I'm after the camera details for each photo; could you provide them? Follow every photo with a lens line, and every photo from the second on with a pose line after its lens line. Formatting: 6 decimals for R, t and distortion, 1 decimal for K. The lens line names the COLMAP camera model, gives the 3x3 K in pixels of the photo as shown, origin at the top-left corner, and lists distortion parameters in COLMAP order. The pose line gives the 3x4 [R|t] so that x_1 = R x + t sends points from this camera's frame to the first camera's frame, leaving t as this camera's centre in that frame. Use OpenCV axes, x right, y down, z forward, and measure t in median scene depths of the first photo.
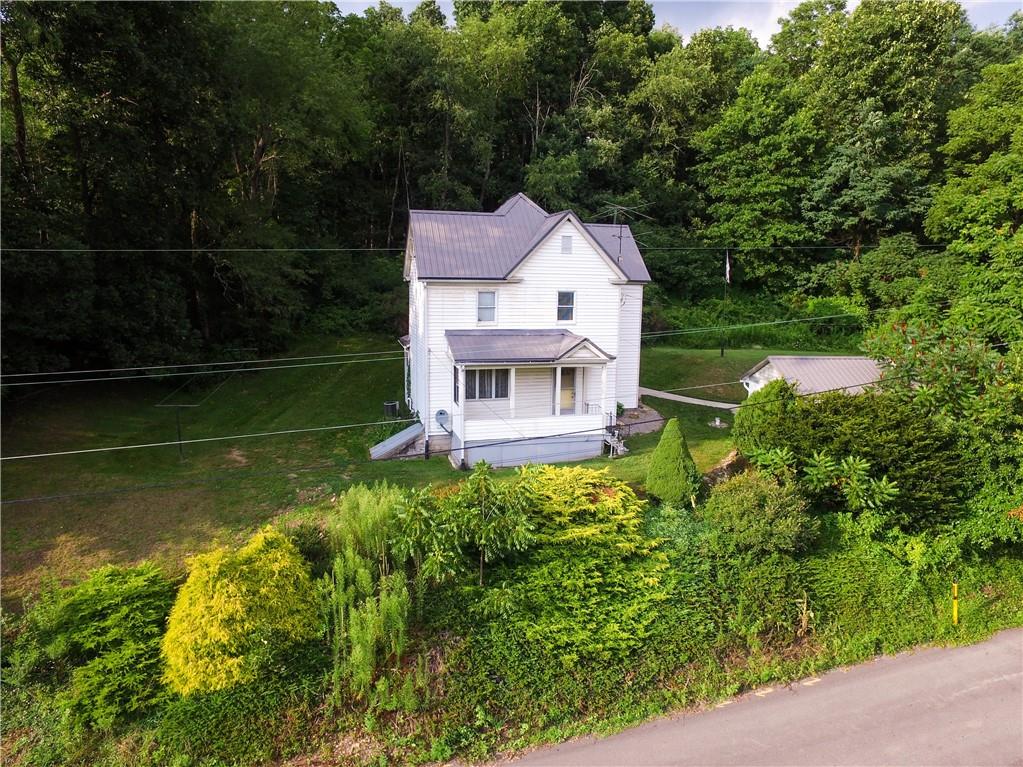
lens RADIAL K [[685.0, 0, 511.5], [0, 685.0, 383.5], [0, 0, 1]] dist [-0.128028, 0.104345]
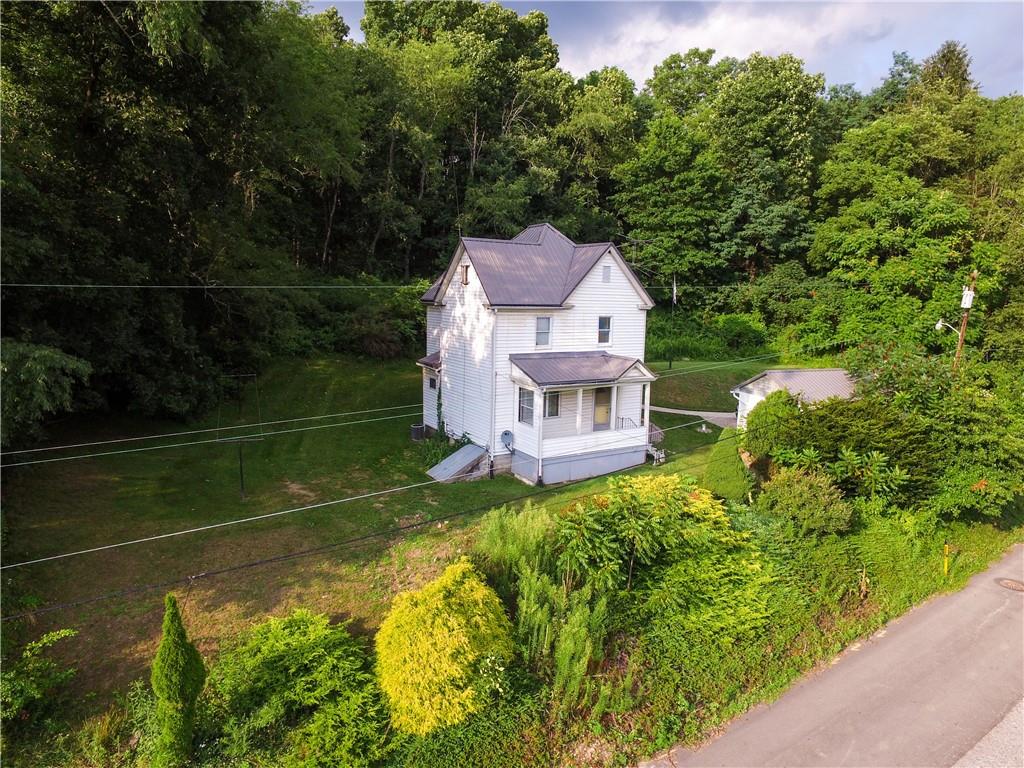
lens RADIAL K [[674.8, 0, 512.0], [0, 674.8, 384.0], [0, 0, 1]] dist [-0.134874, 0.120762]
pose [[0.958880, -0.031378, 0.282073, -0.347931], [0.034362, 0.999394, -0.005636, -0.024011], [-0.281725, 0.015097, 0.959376, 0.007172]]
